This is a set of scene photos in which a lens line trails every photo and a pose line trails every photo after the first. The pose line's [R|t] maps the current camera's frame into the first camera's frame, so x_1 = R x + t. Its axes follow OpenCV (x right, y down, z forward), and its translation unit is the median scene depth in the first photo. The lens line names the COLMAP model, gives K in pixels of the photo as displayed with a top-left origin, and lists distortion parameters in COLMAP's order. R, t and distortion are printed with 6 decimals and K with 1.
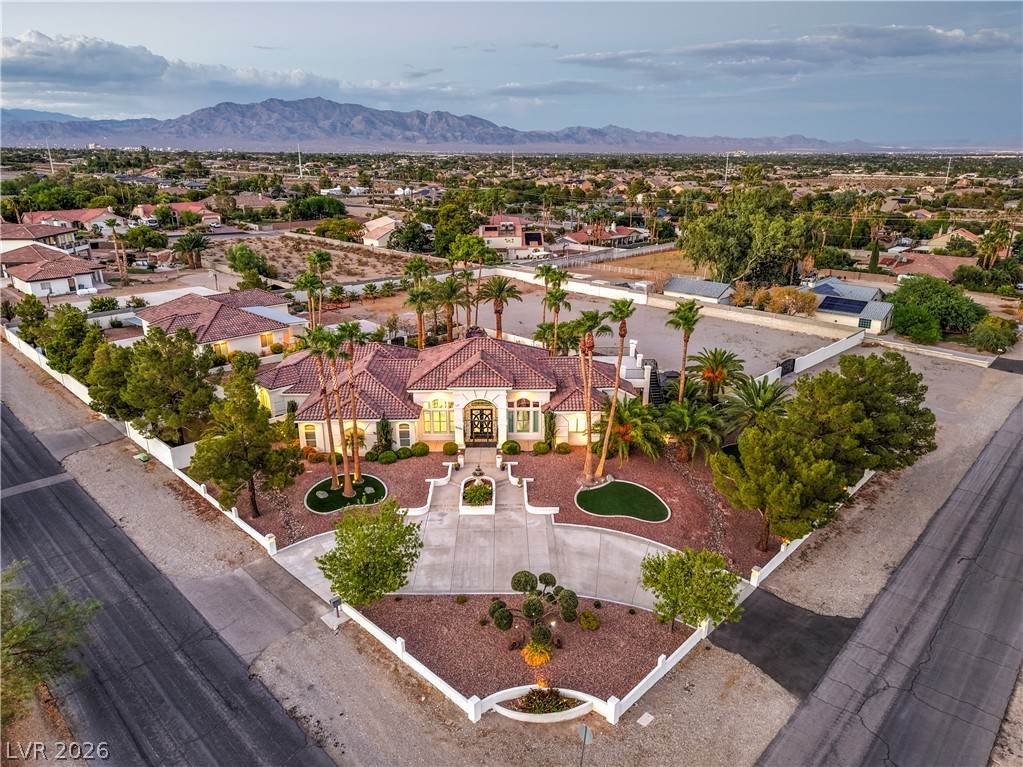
lens RADIAL K [[703.1, 0, 513.9], [0, 703.1, 386.5], [0, 0, 1]] dist [0.020434, -0.007110]
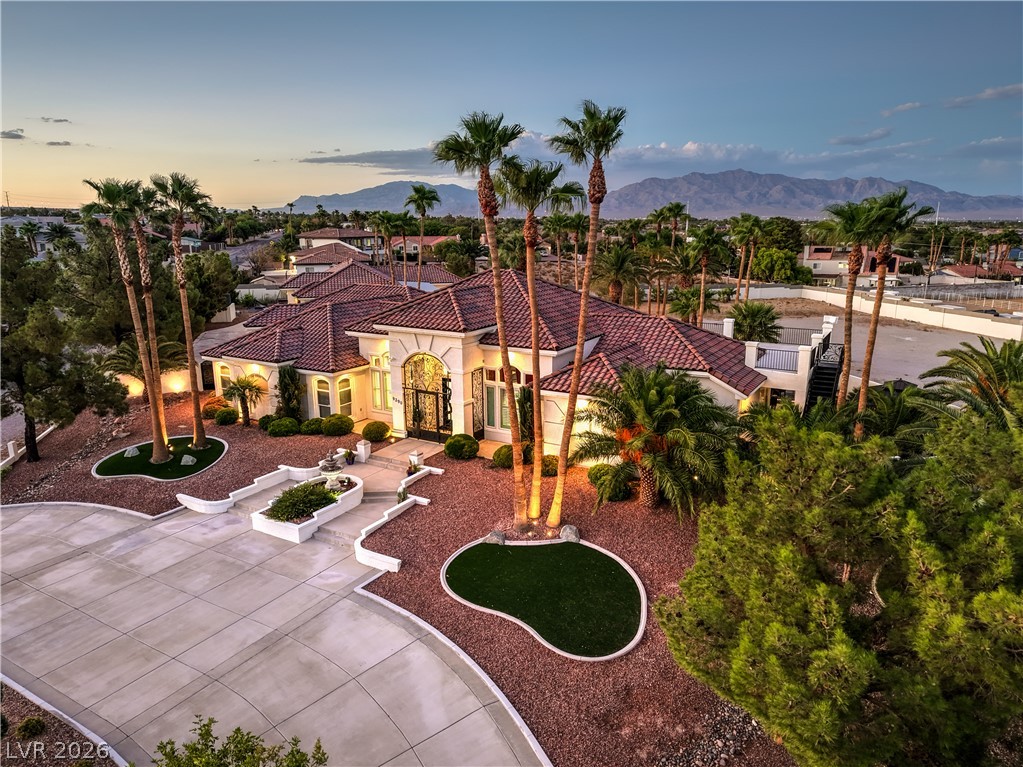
lens RADIAL K [[700.5, 0, 503.4], [0, 700.5, 395.9], [0, 0, 1]] dist [0.011235, -0.002461]
pose [[0.845025, 0.122274, -0.520560, 0.348636], [-0.162882, 0.986101, -0.032781, 0.069531], [0.509316, 0.112491, 0.853196, 0.628744]]
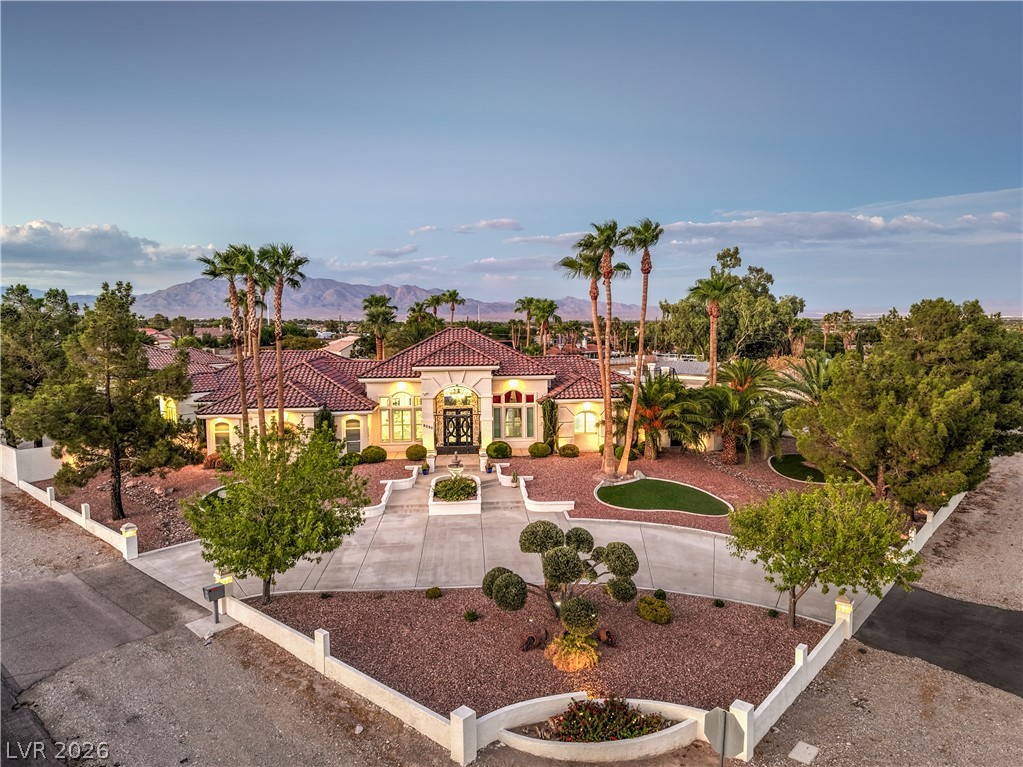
lens RADIAL K [[705.1, 0, 514.8], [0, 705.1, 361.4], [0, 0, 1]] dist [0.014467, -0.007399]
pose [[0.998645, -0.012393, 0.050543, -0.027195], [0.025155, 0.965188, -0.260344, 0.218328], [-0.045557, 0.261262, 0.964192, 0.299279]]
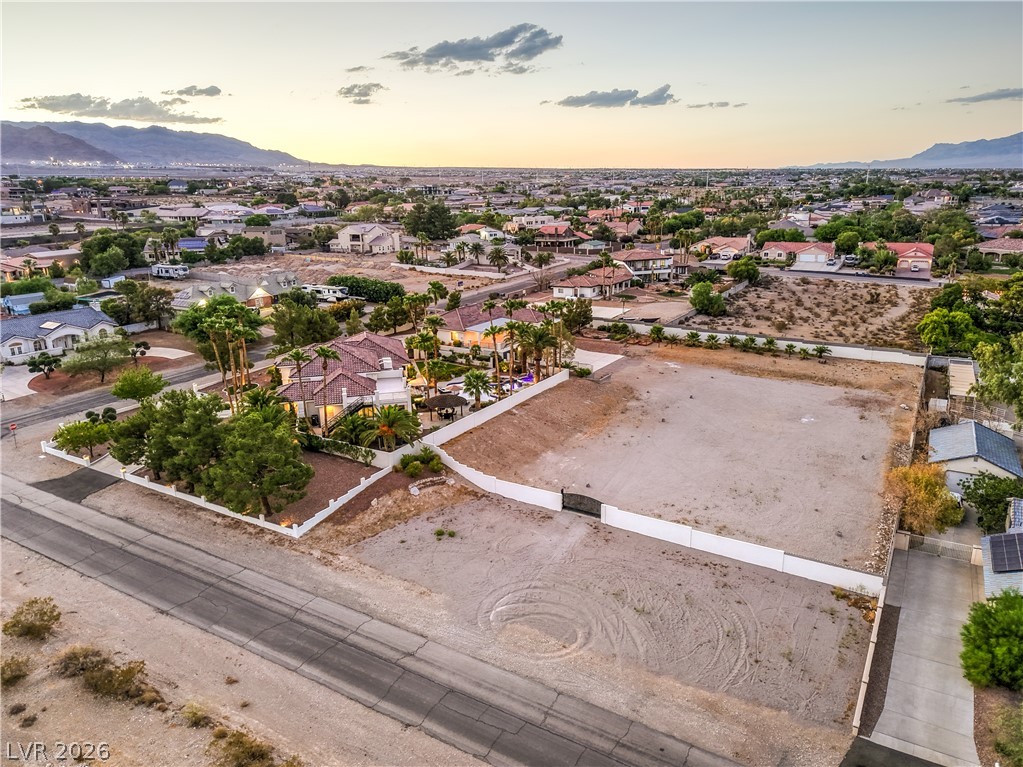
lens RADIAL K [[715.2, 0, 511.5], [0, 715.2, 383.5], [0, 0, 1]] dist [0.058732, -0.051322]
pose [[0.216650, 0.261902, -0.940463, 1.917715], [-0.296023, 0.935612, 0.192357, -0.502646], [0.930287, 0.236724, 0.280229, 1.171225]]
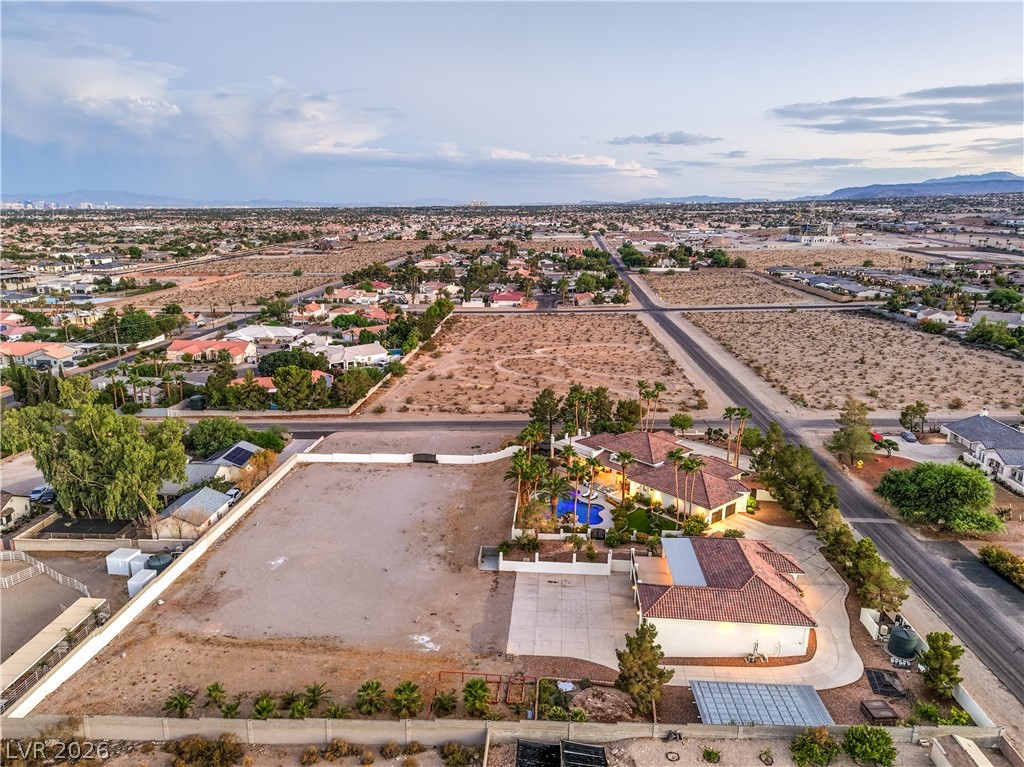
lens RADIAL K [[669.3, 0, 500.5], [0, 669.3, 383.2], [0, 0, 1]] dist [0.001836, -0.002785]
pose [[-0.637145, -0.190487, 0.746834, -1.496172], [0.243591, 0.869544, 0.429600, -1.401535], [-0.731239, 0.455640, -0.507625, 2.770525]]
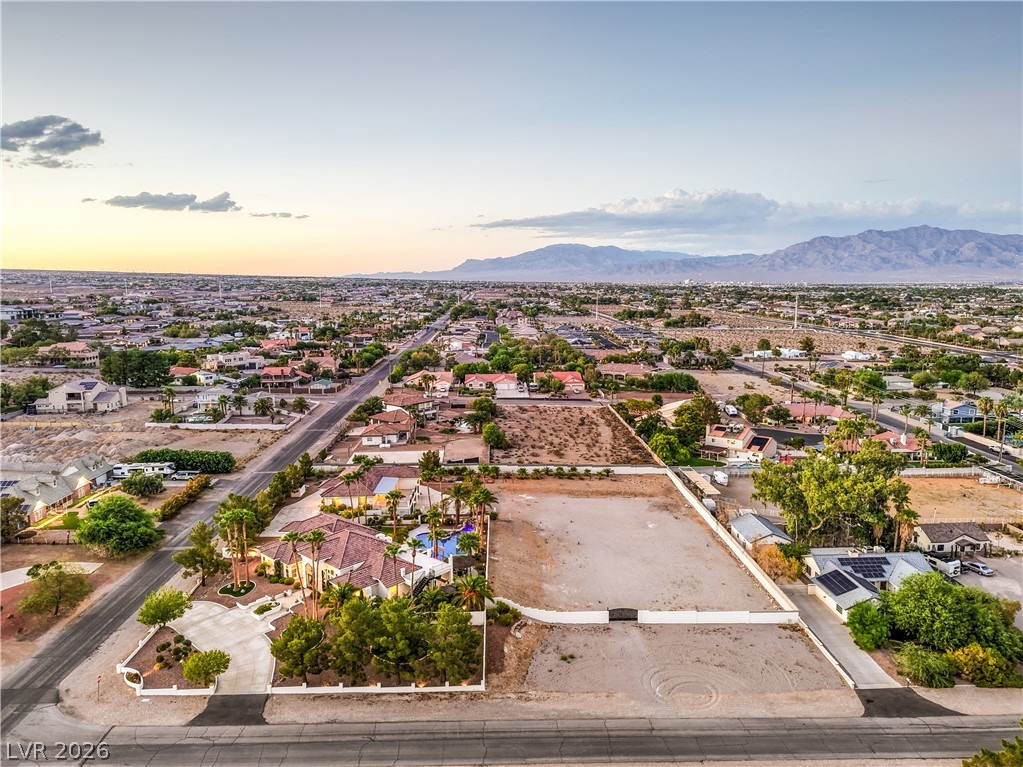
lens RADIAL K [[703.1, 0, 513.9], [0, 703.1, 386.5], [0, 0, 1]] dist [0.020434, -0.007110]
pose [[0.714894, 0.101710, -0.691796, 1.840444], [-0.217969, 0.972482, -0.082269, -0.467700], [0.664392, 0.209603, 0.717391, -0.117174]]
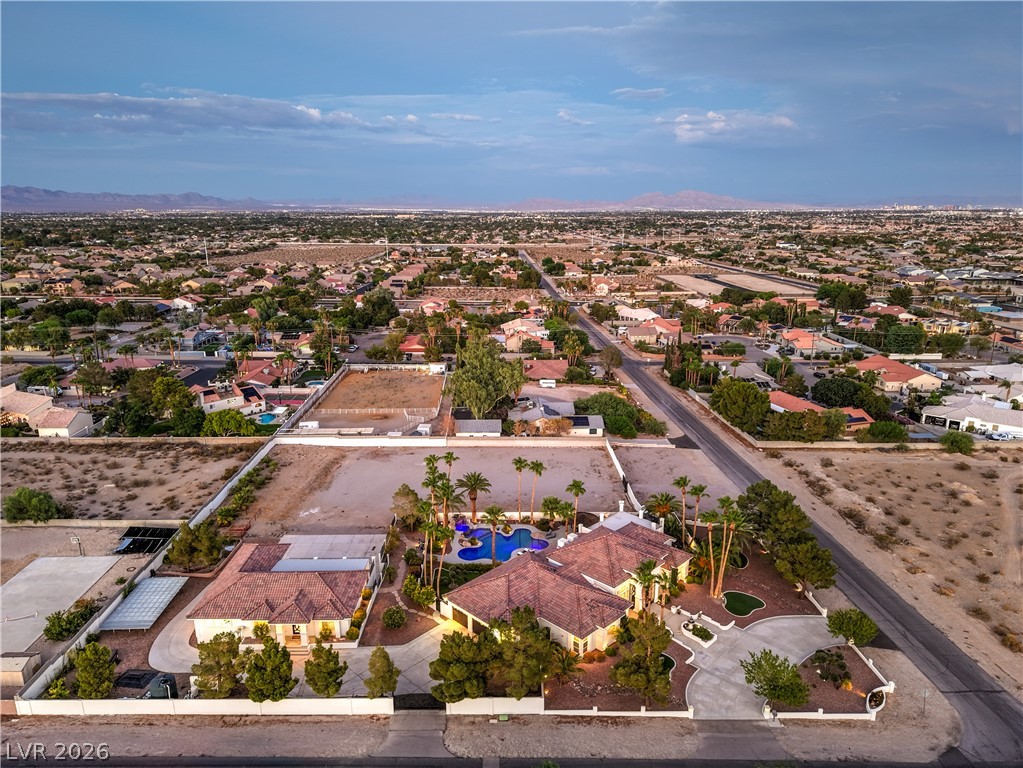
lens RADIAL K [[705.1, 0, 514.8], [0, 705.1, 361.9], [0, 0, 1]] dist [0.014467, -0.007399]
pose [[0.704670, -0.155213, 0.692350, -1.494791], [0.225312, 0.974226, -0.010916, -0.583919], [-0.672811, 0.163687, 0.721479, -0.040301]]
